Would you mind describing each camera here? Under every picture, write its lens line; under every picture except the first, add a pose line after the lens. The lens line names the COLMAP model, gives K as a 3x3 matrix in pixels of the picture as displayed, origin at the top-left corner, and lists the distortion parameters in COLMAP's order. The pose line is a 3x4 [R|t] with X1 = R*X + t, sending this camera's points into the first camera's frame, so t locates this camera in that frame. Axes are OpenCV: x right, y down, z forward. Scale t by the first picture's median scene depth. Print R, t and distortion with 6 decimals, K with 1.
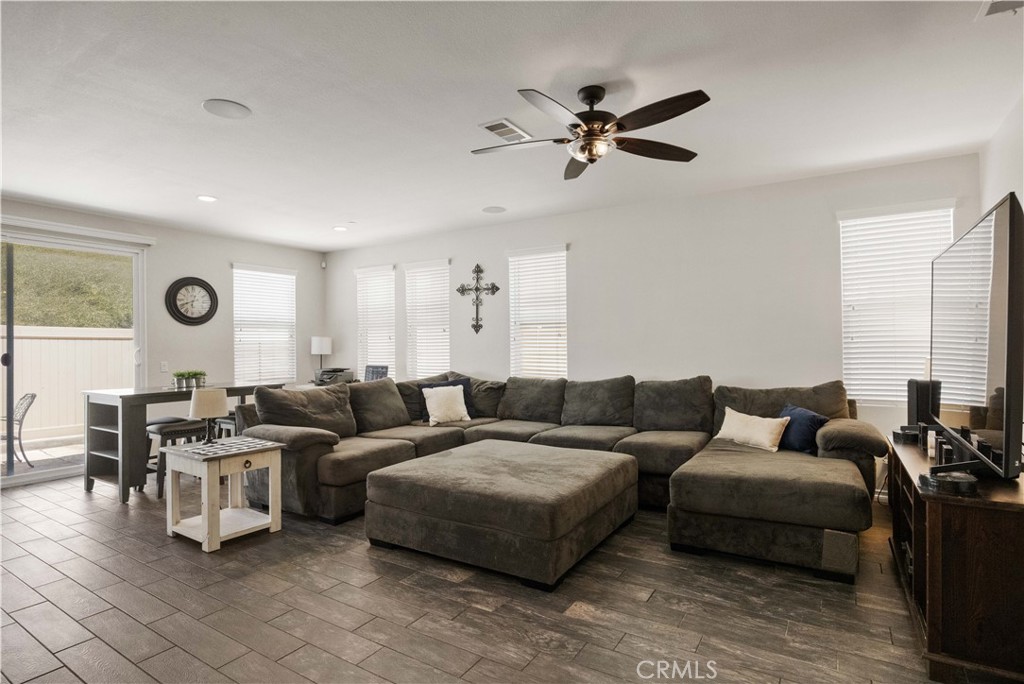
lens RADIAL K [[519.7, 0, 511.5], [0, 519.7, 343.2], [0, 0, 1]] dist [-0.002057, -0.000645]
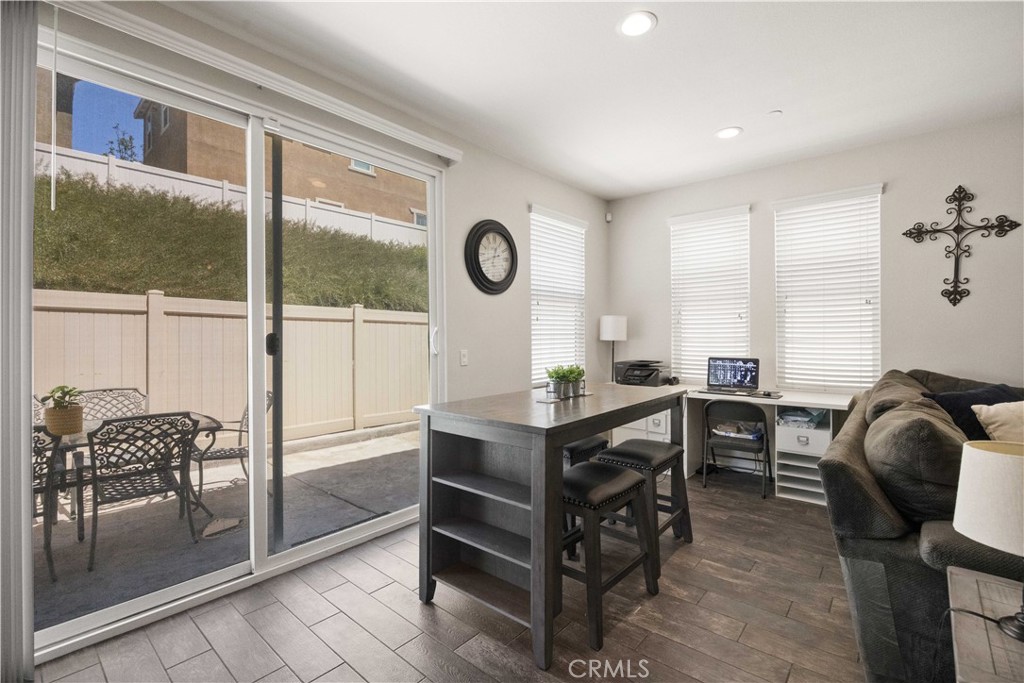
lens RADIAL K [[464.3, 0, 511.8], [0, 464.3, 337.9], [0, 0, 1]] dist [-0.000224, 0.000368]
pose [[0.987742, 0.005319, -0.156007, -0.476738], [-0.003492, 0.999922, 0.011980, 0.013194], [0.156059, -0.011288, 0.987683, 0.405748]]
